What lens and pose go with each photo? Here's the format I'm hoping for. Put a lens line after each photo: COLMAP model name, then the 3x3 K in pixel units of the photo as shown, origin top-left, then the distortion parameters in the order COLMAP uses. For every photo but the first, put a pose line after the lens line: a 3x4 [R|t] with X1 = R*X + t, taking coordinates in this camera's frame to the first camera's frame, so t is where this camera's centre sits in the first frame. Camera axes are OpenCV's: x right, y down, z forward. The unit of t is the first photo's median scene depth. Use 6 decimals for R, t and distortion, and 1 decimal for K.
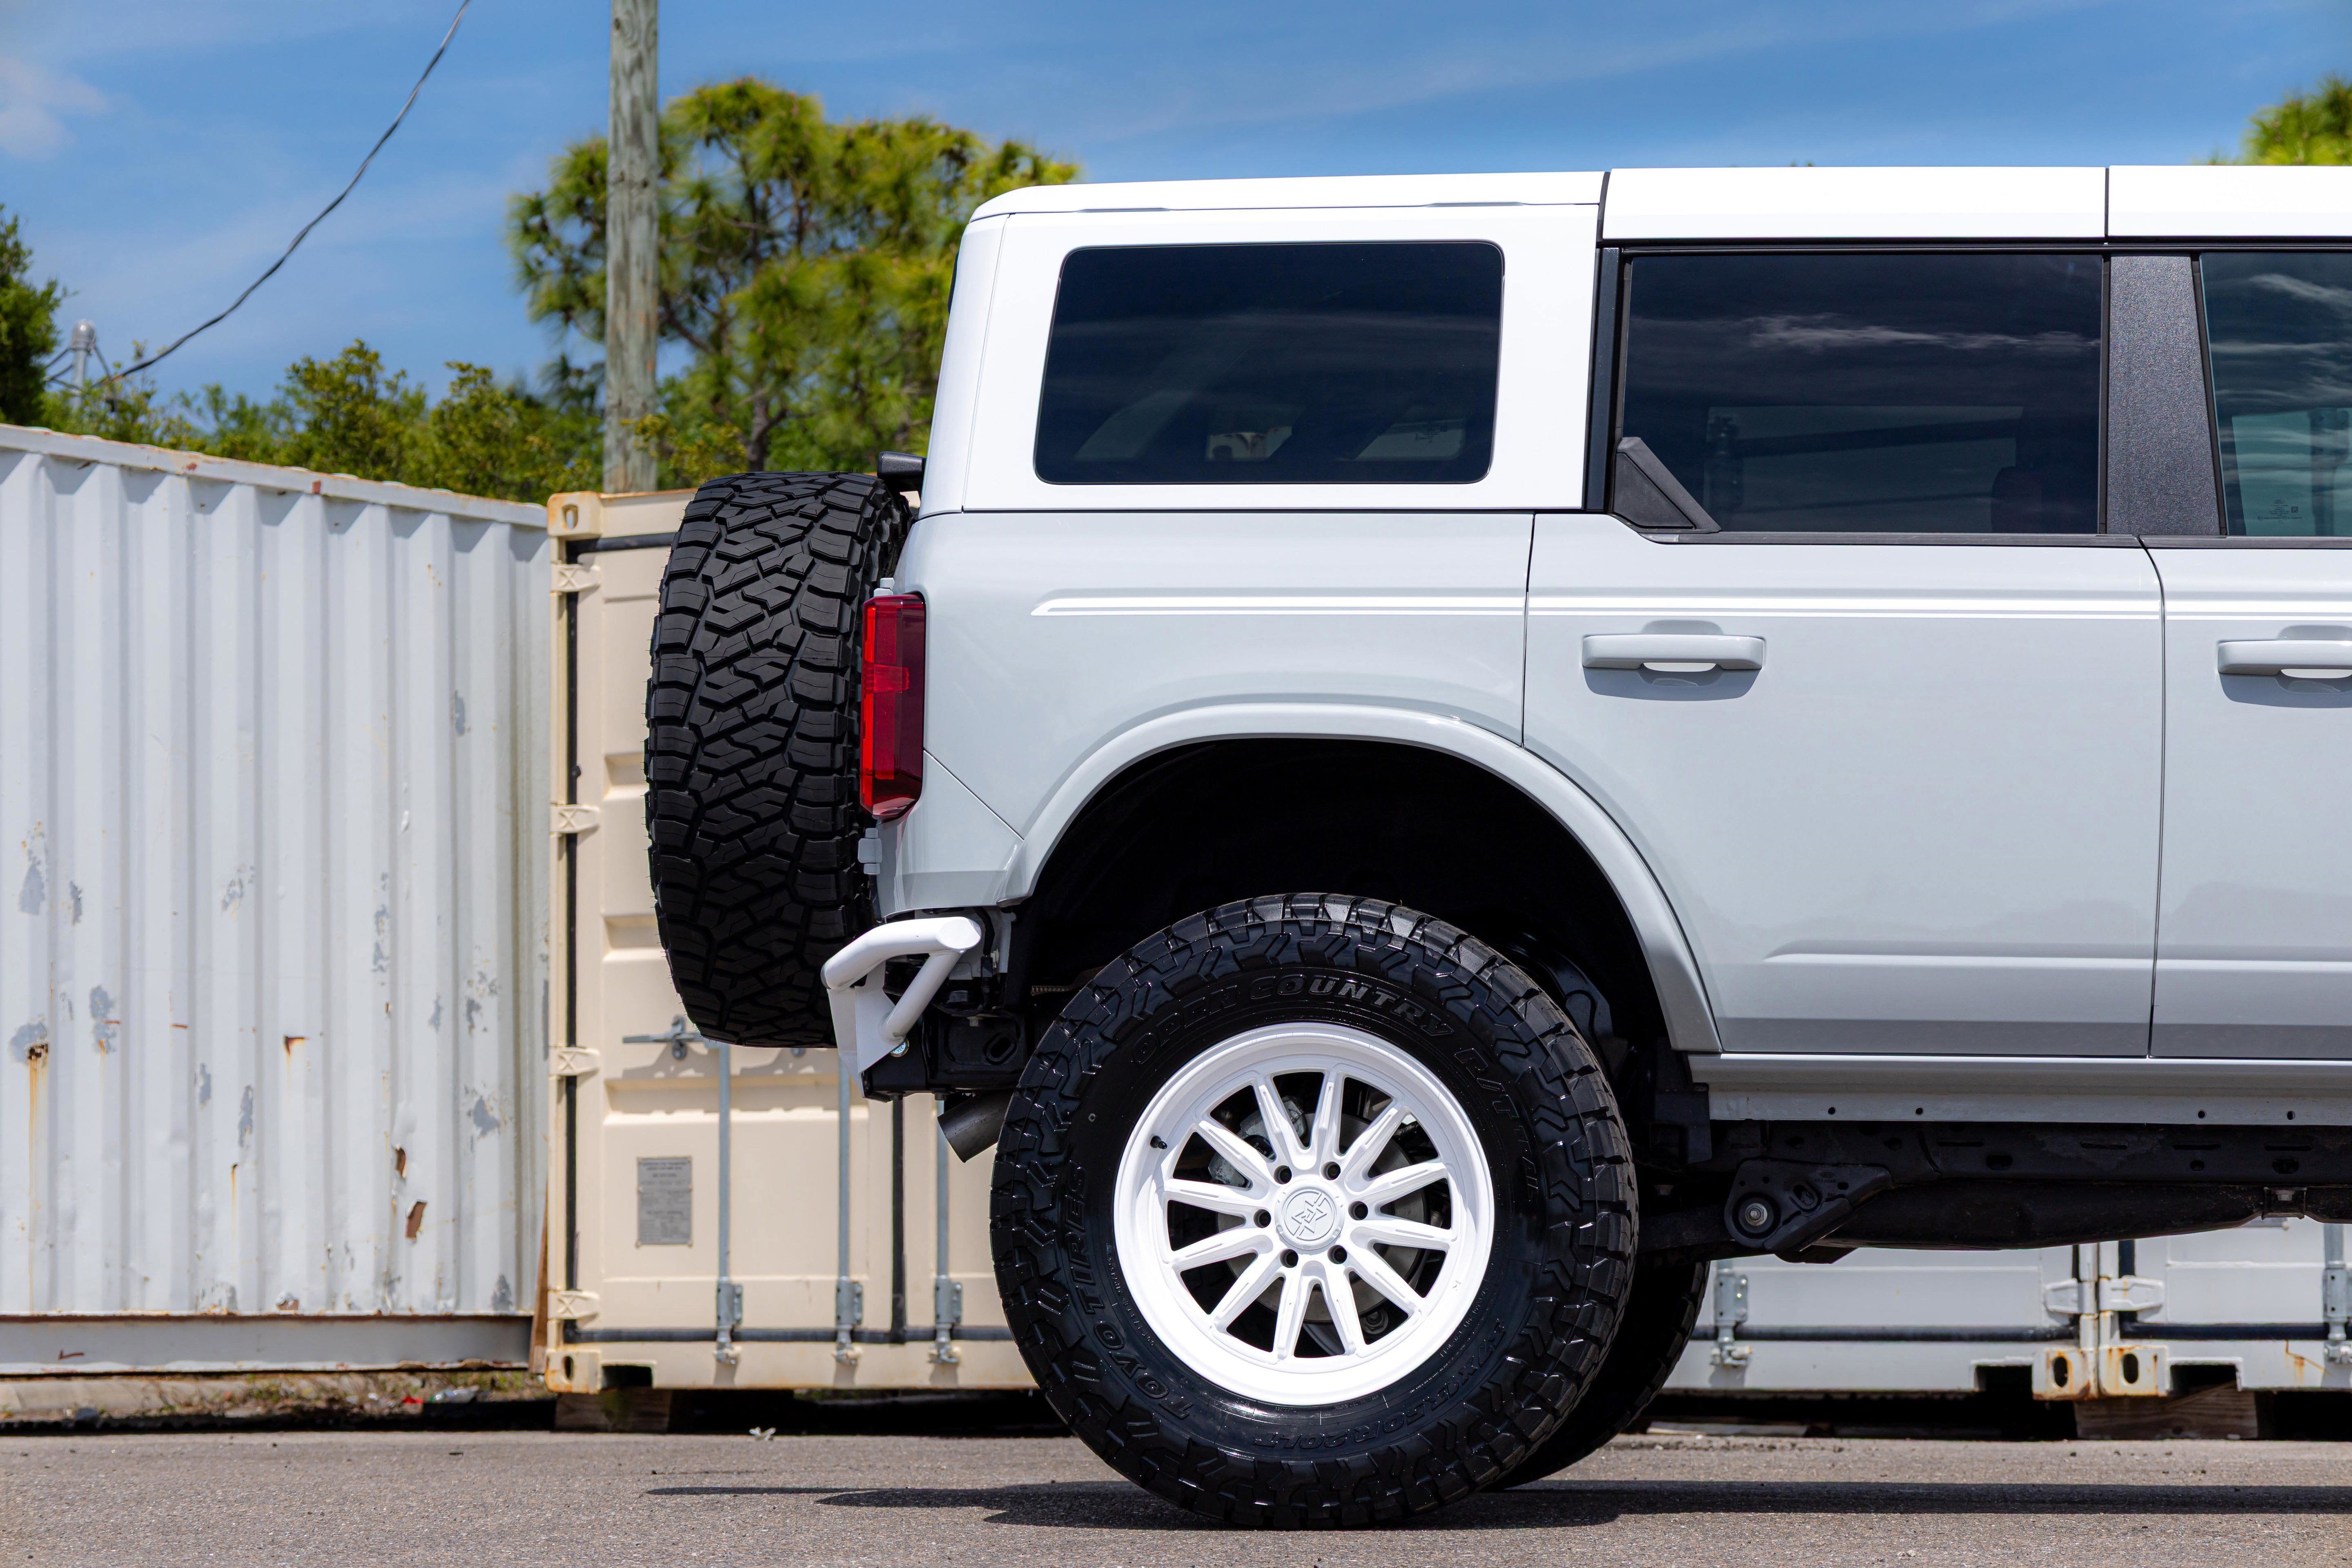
lens RADIAL K [[6662.9, 0, 1176.0], [0, 6662.9, 784.0], [0, 0, 1]] dist [-0.093774, 0.949042]
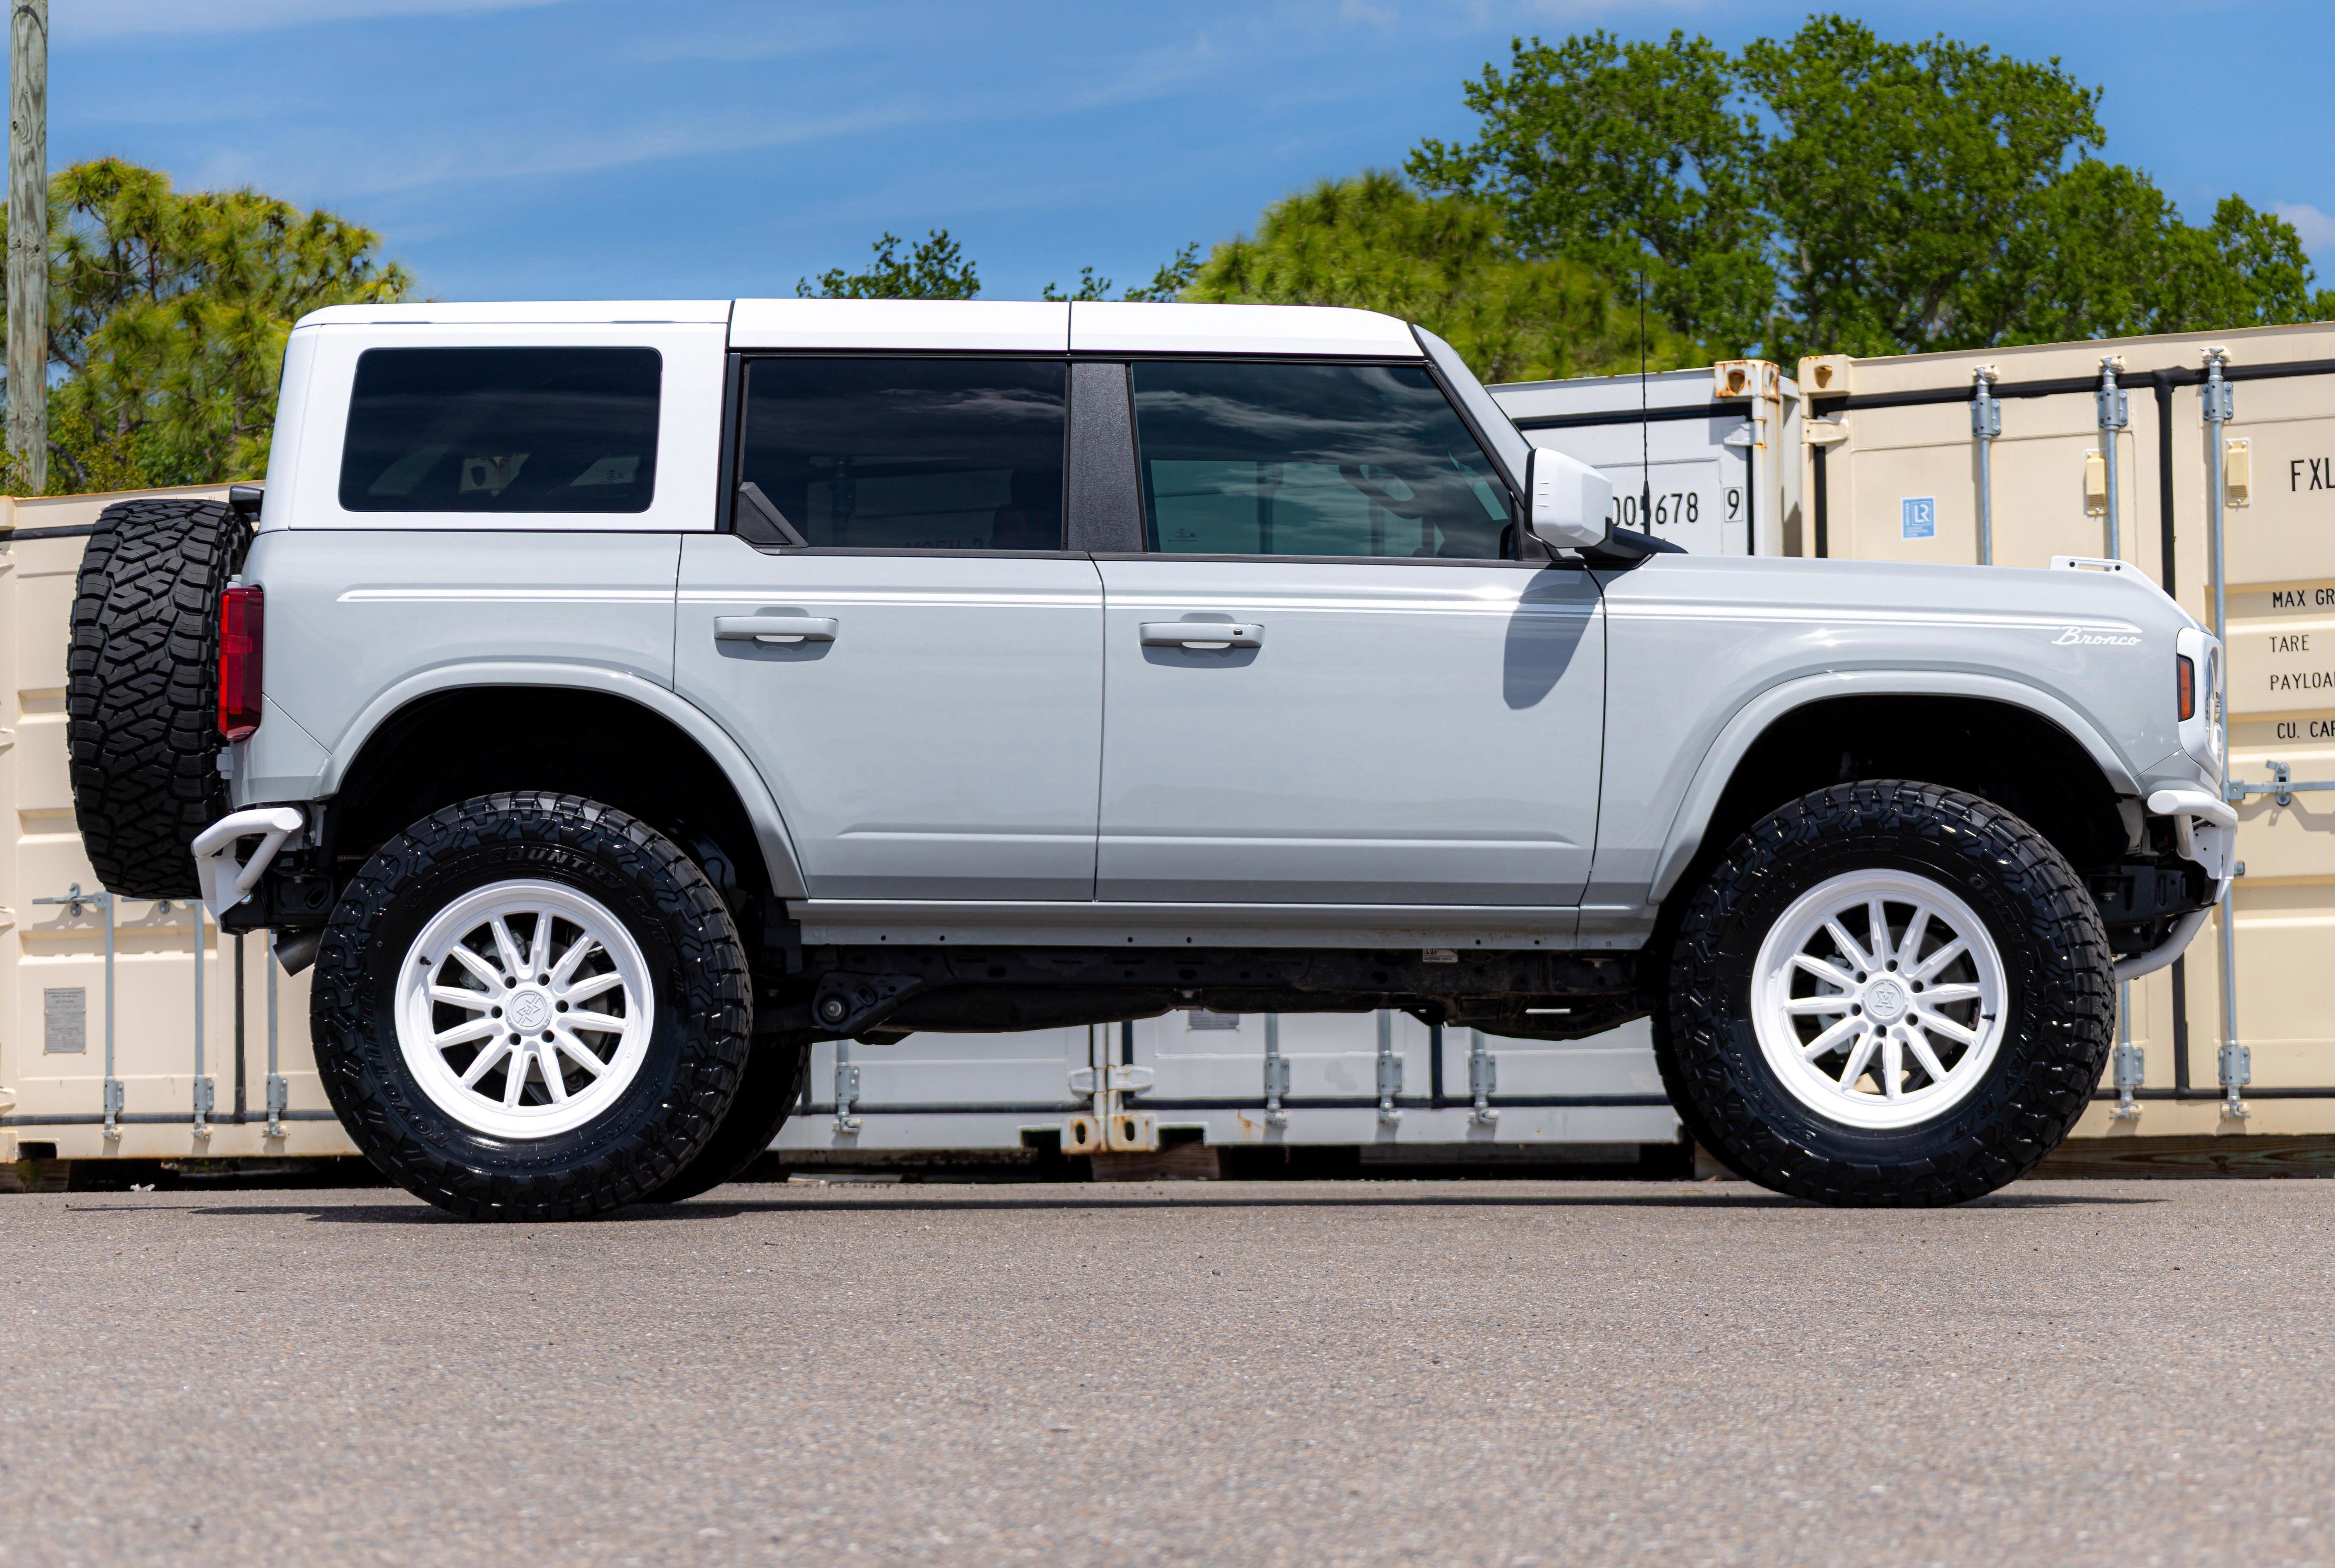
lens RADIAL K [[5211.5, 0, 1162.5], [0, 5211.5, 891.8], [0, 0, 1]] dist [-0.006320, -0.334473]
pose [[0.990880, -0.002611, 0.134722, 0.003563], [-0.002118, 0.999387, 0.034940, -0.001907], [-0.134731, -0.034907, 0.990267, -0.156307]]
